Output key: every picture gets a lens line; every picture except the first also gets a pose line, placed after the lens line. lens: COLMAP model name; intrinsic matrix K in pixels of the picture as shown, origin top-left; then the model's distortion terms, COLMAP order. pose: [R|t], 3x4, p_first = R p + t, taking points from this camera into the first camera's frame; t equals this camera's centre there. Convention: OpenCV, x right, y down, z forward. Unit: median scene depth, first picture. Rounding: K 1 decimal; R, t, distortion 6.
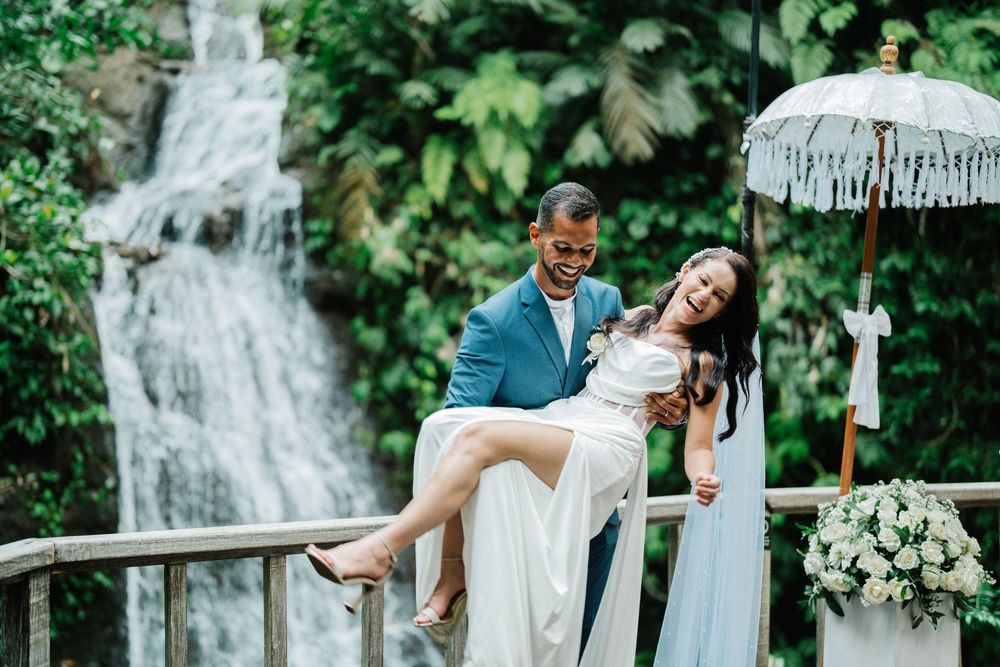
lens RADIAL K [[1327.6, 0, 497.2], [0, 1327.6, 328.3], [0, 0, 1]] dist [0.044619, 0.000000]
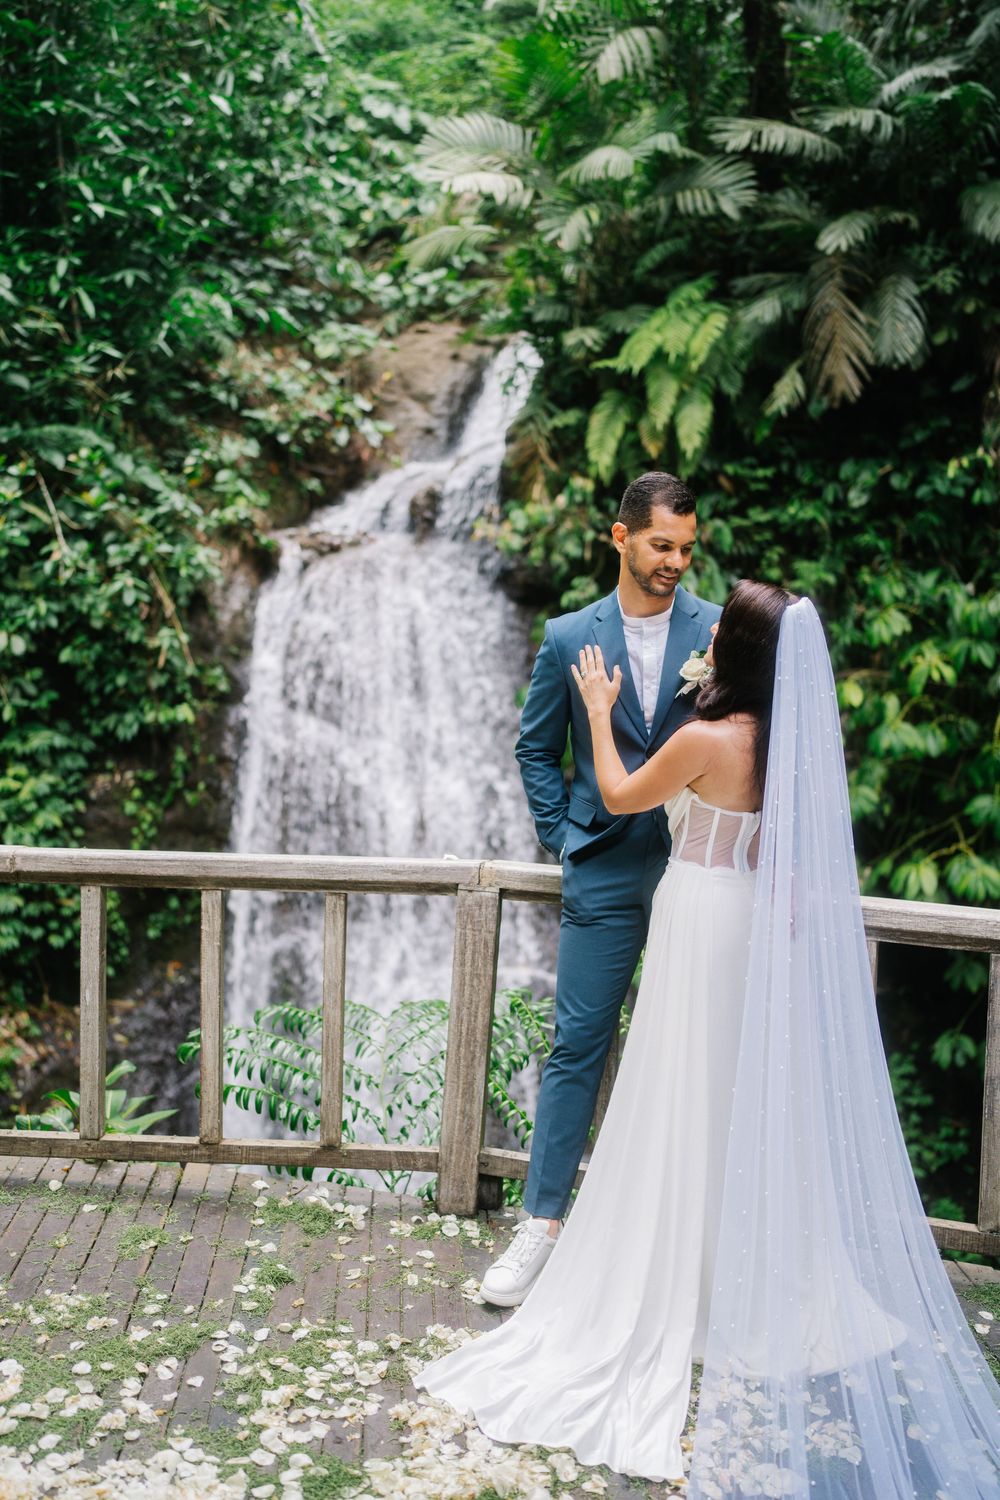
lens RADIAL K [[1388.6, 0, 572.1], [0, 1388.6, 722.0], [0, 0, 1]] dist [0.015163, 0.000000]
pose [[0.871802, 0.039071, -0.488297, 0.375258], [-0.006664, 0.997668, 0.067931, 0.001301], [0.489812, -0.055968, 0.870030, 0.237371]]
